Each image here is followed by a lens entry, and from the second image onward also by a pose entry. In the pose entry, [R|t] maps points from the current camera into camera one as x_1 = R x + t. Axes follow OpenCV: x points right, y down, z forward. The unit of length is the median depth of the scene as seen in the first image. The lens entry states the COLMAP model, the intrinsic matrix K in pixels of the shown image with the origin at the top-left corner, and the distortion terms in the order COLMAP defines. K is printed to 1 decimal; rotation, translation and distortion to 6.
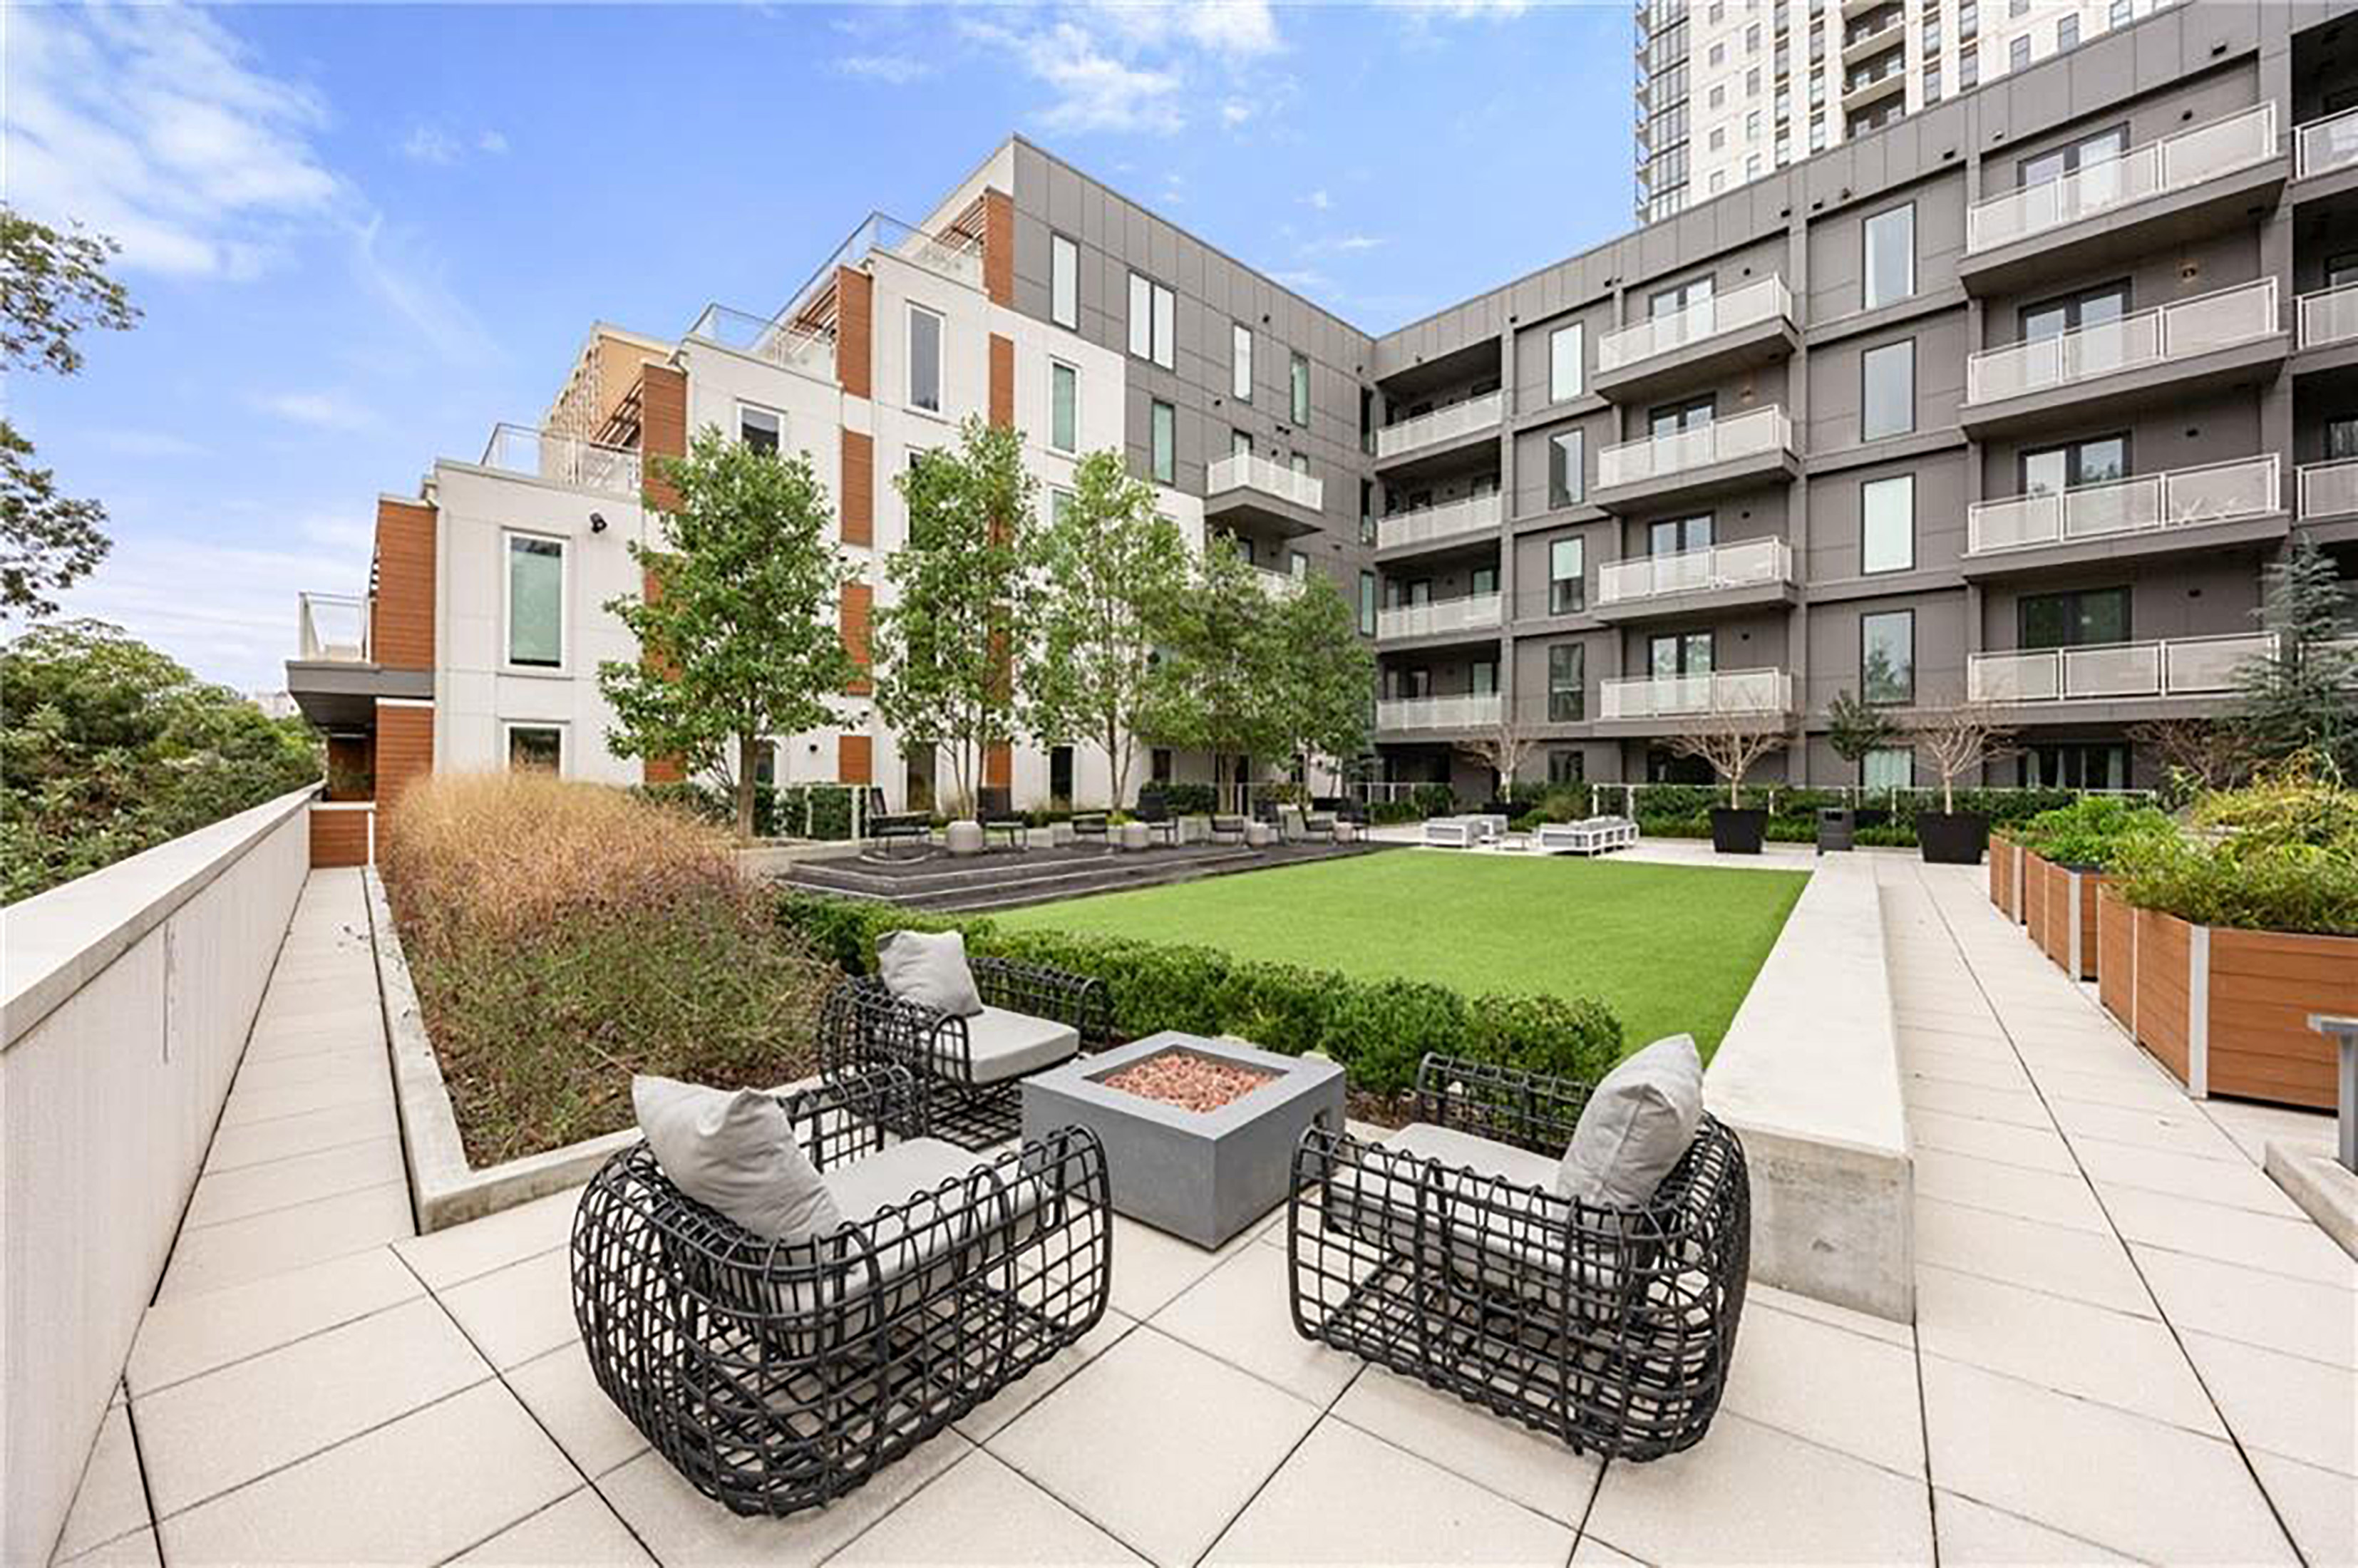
lens RADIAL K [[898.8, 0, 1181.0], [0, 898.8, 772.0], [0, 0, 1]] dist [-0.004689, -0.000266]
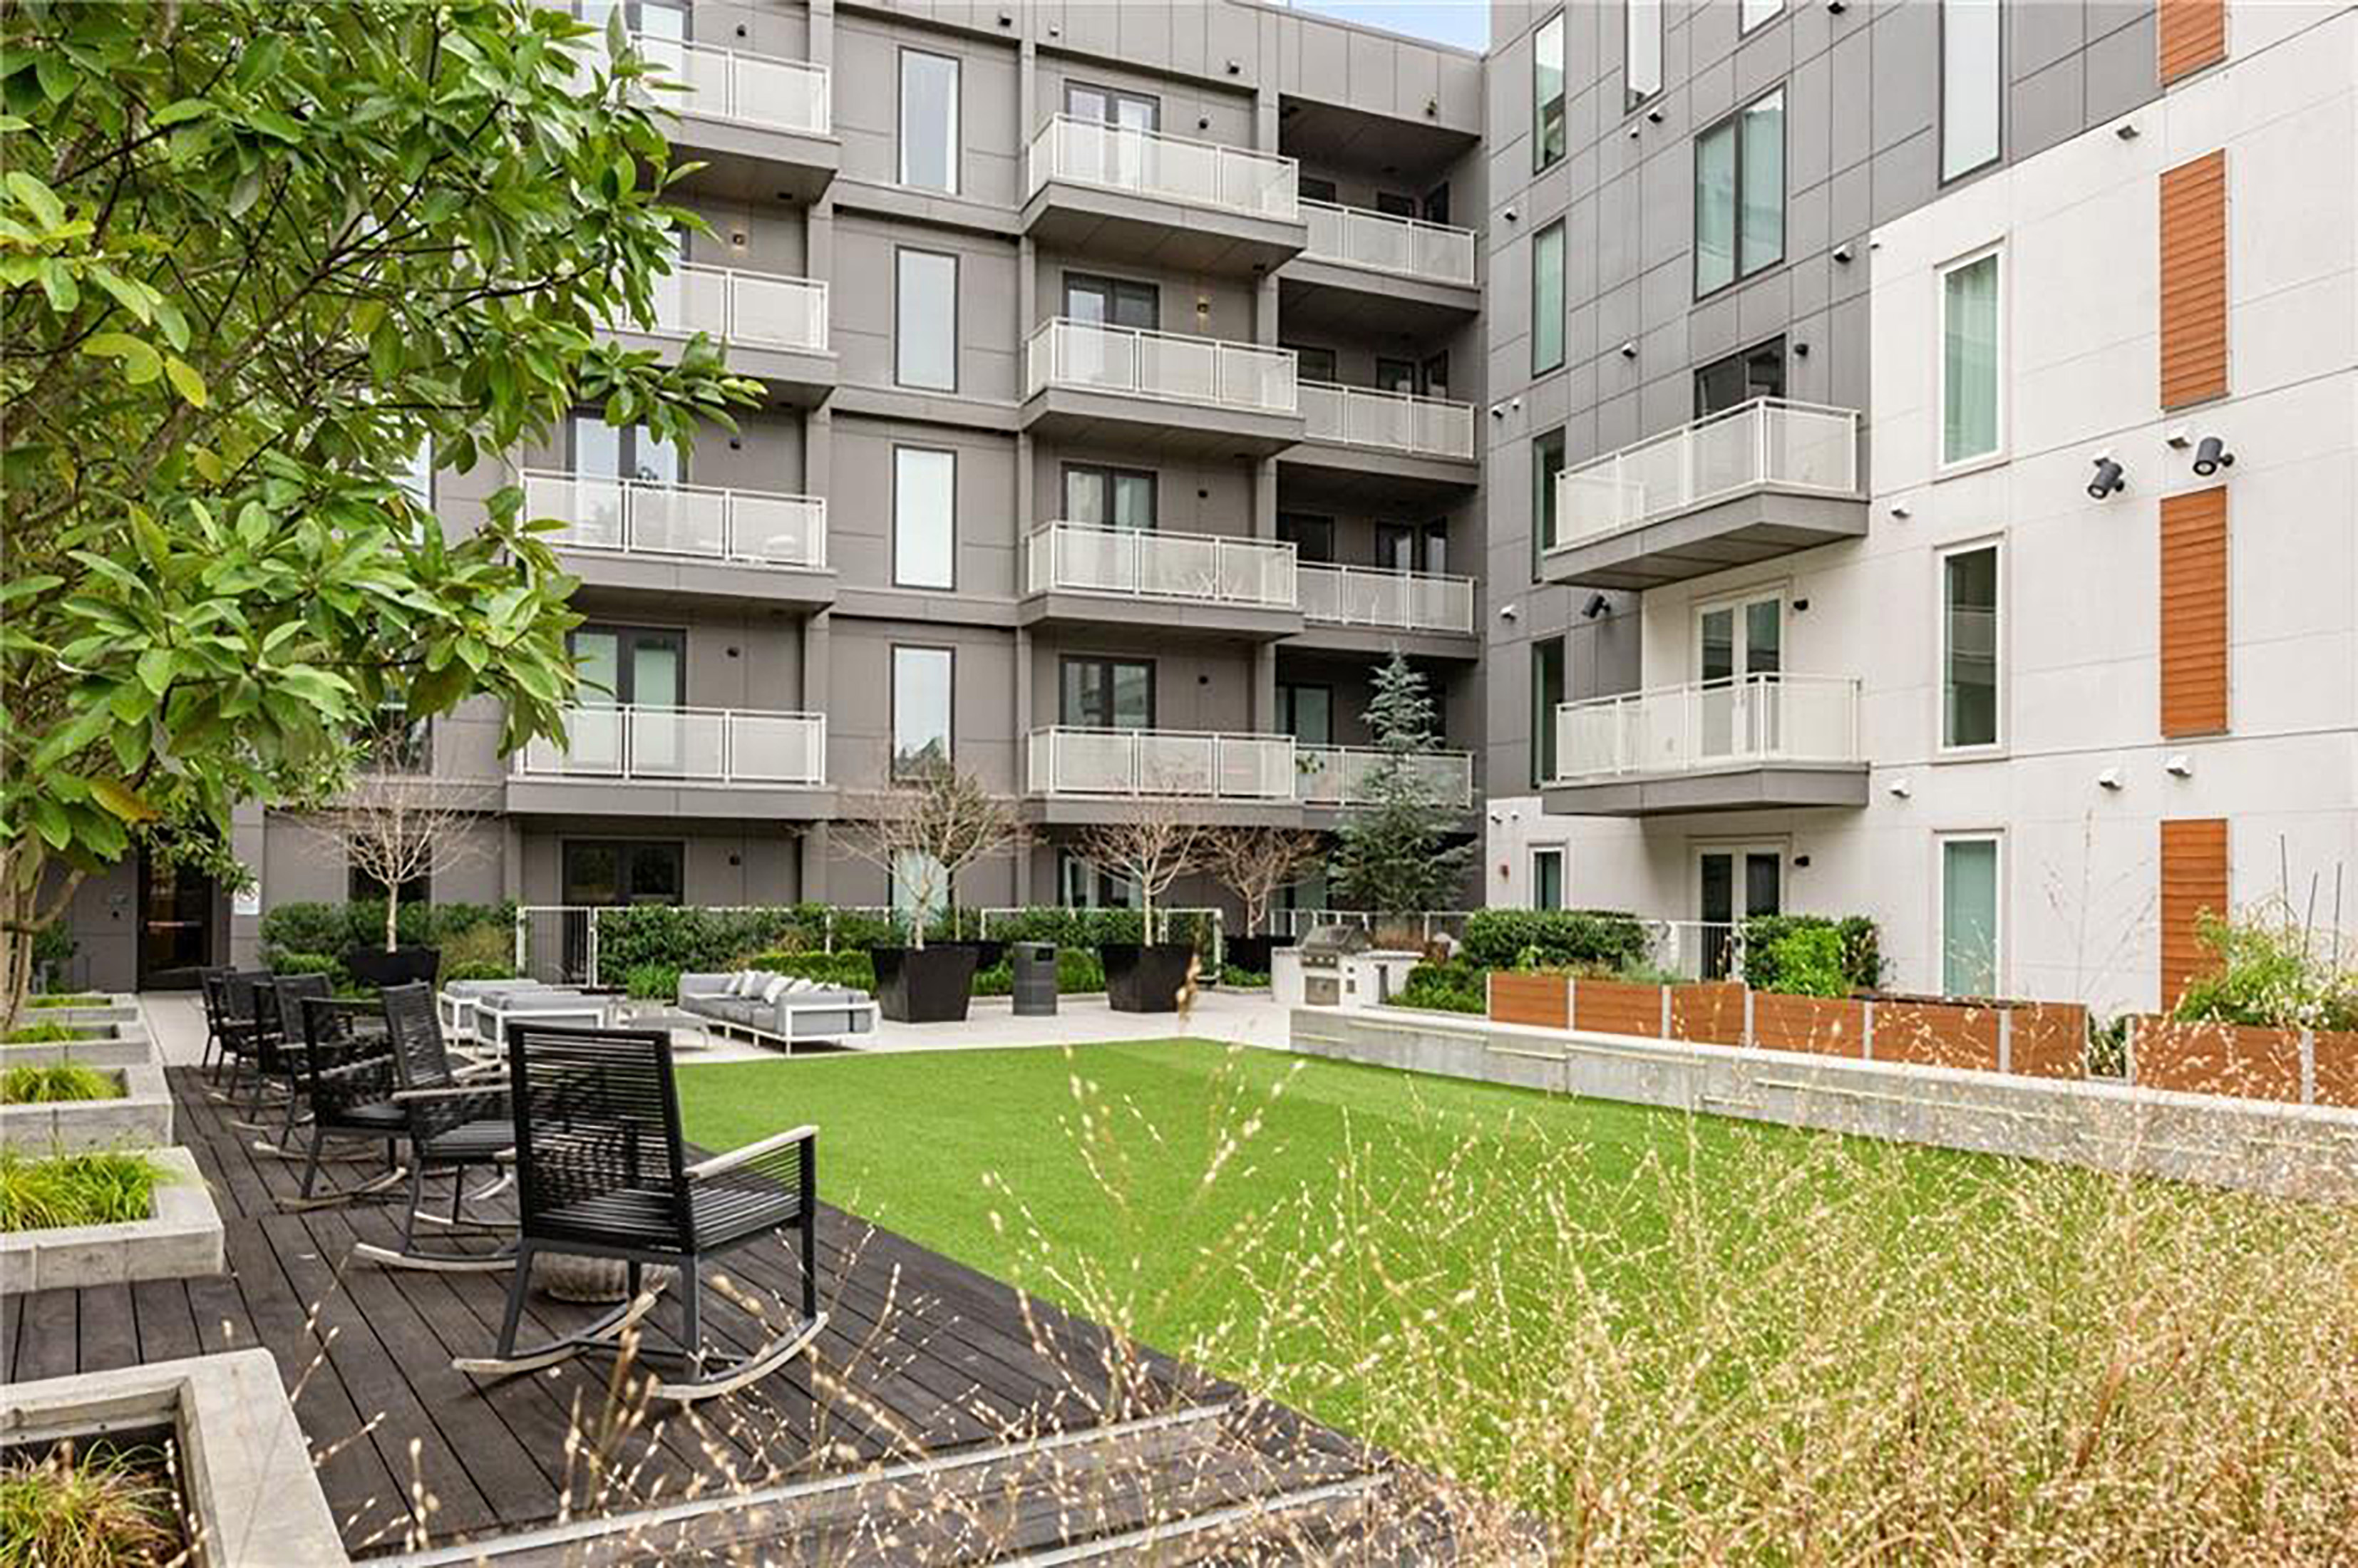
lens RADIAL K [[1720.9, 0, 1146.7], [0, 1720.9, 879.8], [0, 0, 1]] dist [-0.009140, -0.003856]
pose [[0.323831, 0.002900, 0.946111, -0.416868], [-0.006041, 0.999981, -0.000997, -0.004684], [-0.946096, -0.005393, 0.323842, 0.466127]]
